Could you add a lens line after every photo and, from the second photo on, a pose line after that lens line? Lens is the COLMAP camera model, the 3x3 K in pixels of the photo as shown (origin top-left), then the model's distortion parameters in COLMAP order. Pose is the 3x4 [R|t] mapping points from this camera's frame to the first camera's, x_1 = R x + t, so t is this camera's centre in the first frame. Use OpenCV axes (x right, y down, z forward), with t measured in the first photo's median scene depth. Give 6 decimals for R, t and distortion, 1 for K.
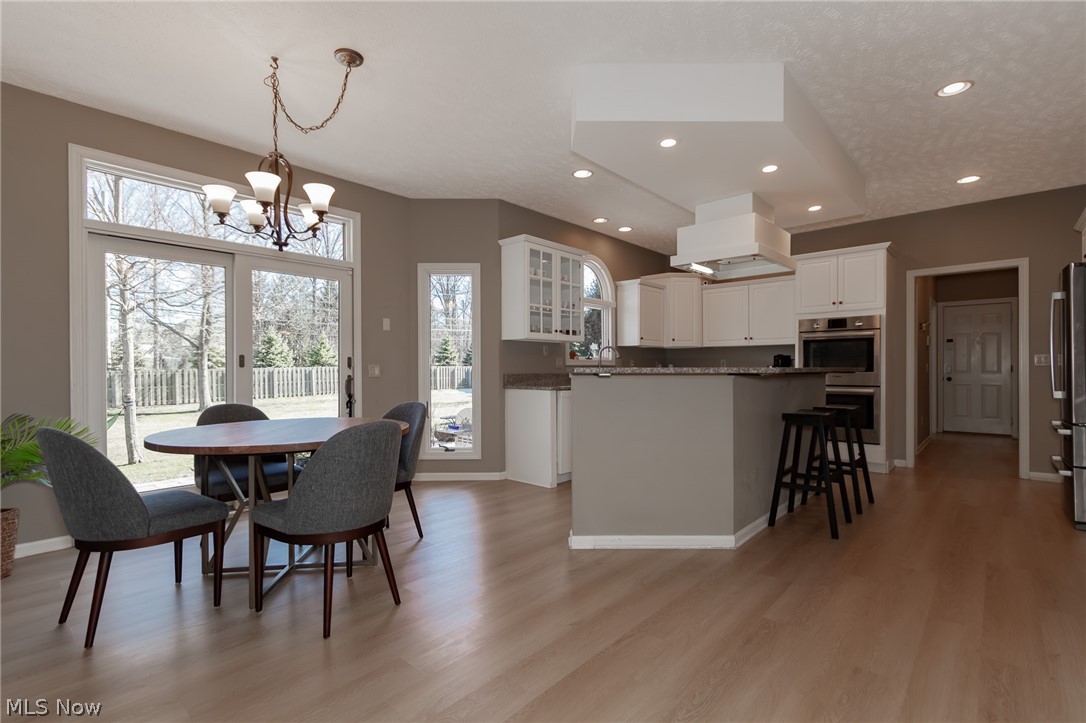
lens RADIAL K [[510.5, 0, 539.4], [0, 510.5, 366.4], [0, 0, 1]] dist [0.006045, -0.000908]
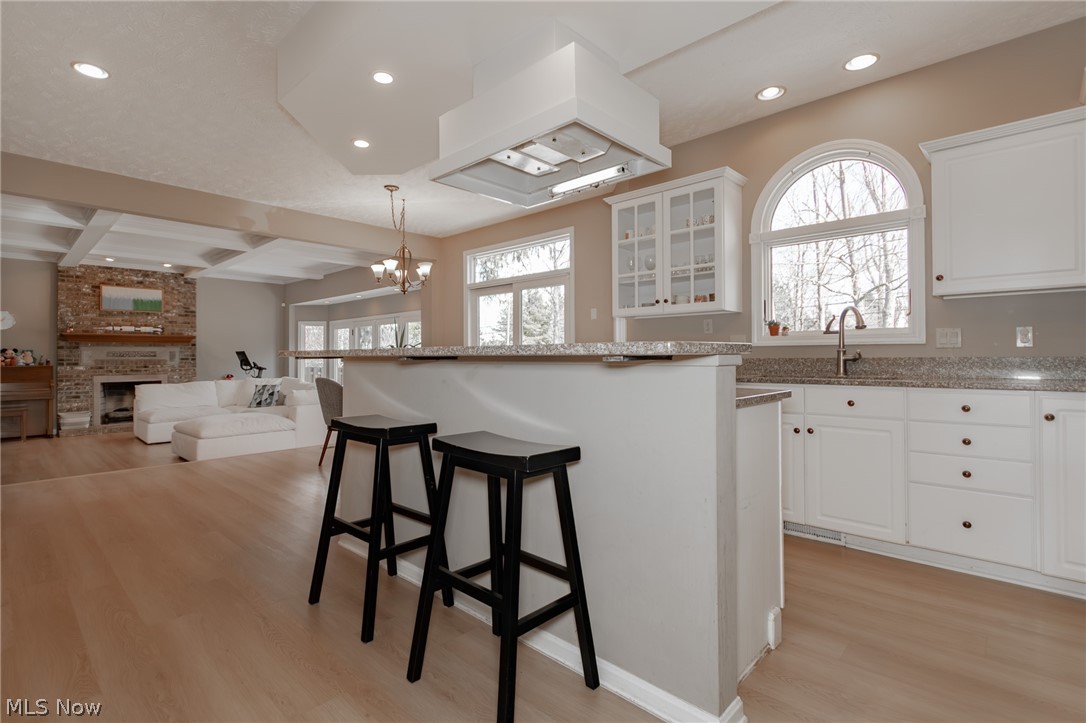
lens RADIAL K [[510.5, 0, 533.8], [0, 510.5, 357.3], [0, 0, 1]] dist [0.006045, -0.000908]
pose [[-0.024331, 0.007069, -0.999679, 0.757868], [0.014233, 0.999876, 0.006724, 0.004943], [0.999603, -0.014065, -0.024428, 0.795333]]
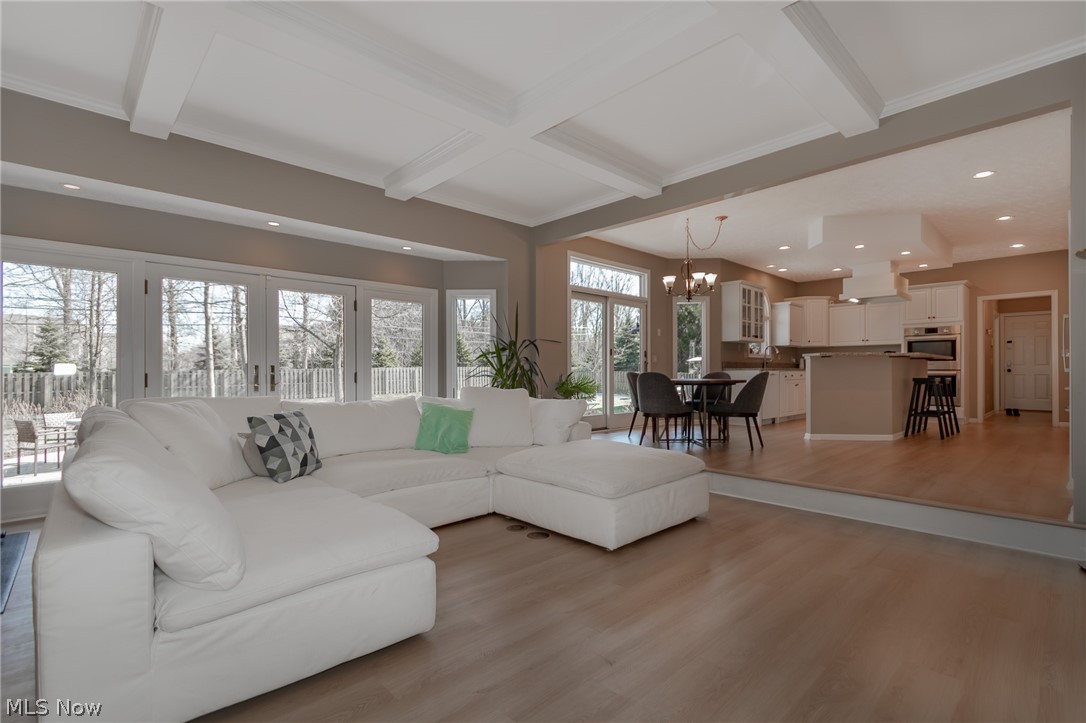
lens RADIAL K [[510.5, 0, 535.5], [0, 510.5, 366.4], [0, 0, 1]] dist [0.006045, -0.000908]
pose [[0.996925, 0.001604, -0.078345, -0.521929], [-0.002228, 0.999967, -0.007872, 0.042856], [0.078330, 0.008022, 0.996895, -0.686569]]
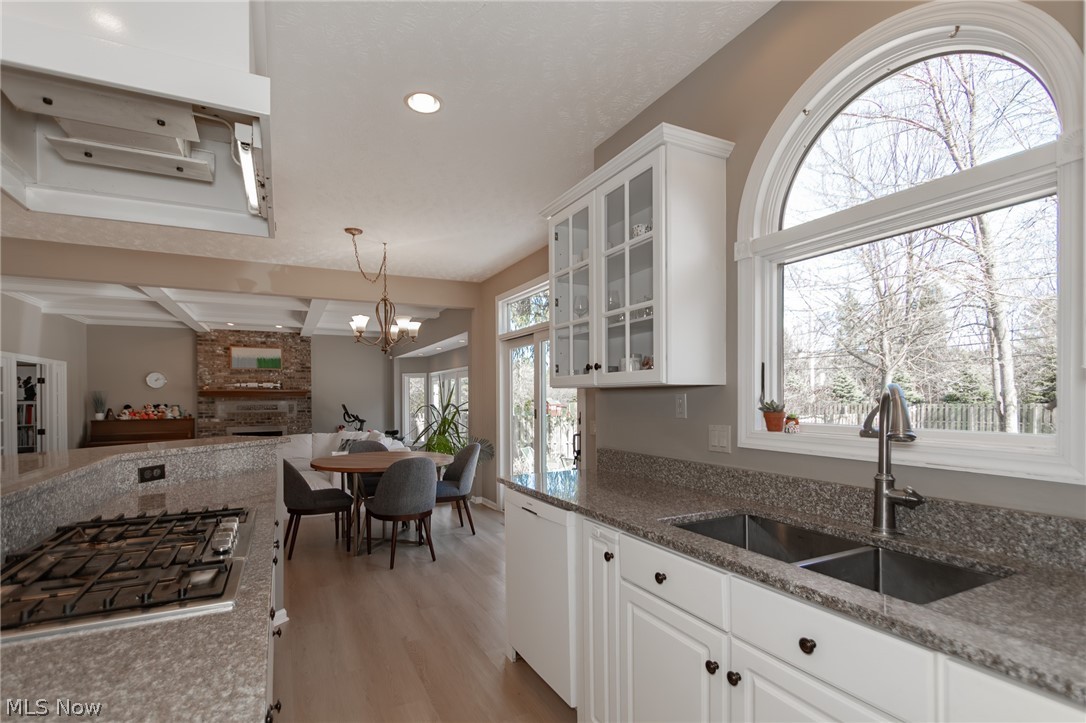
lens RADIAL K [[510.5, 0, 537.5], [0, 510.5, 401.0], [0, 0, 1]] dist [0.006045, -0.000908]
pose [[-0.362323, 0.015400, -0.931925, 0.446610], [0.015455, 0.999825, 0.010513, -0.045434], [0.931925, -0.010593, -0.362497, 1.093157]]
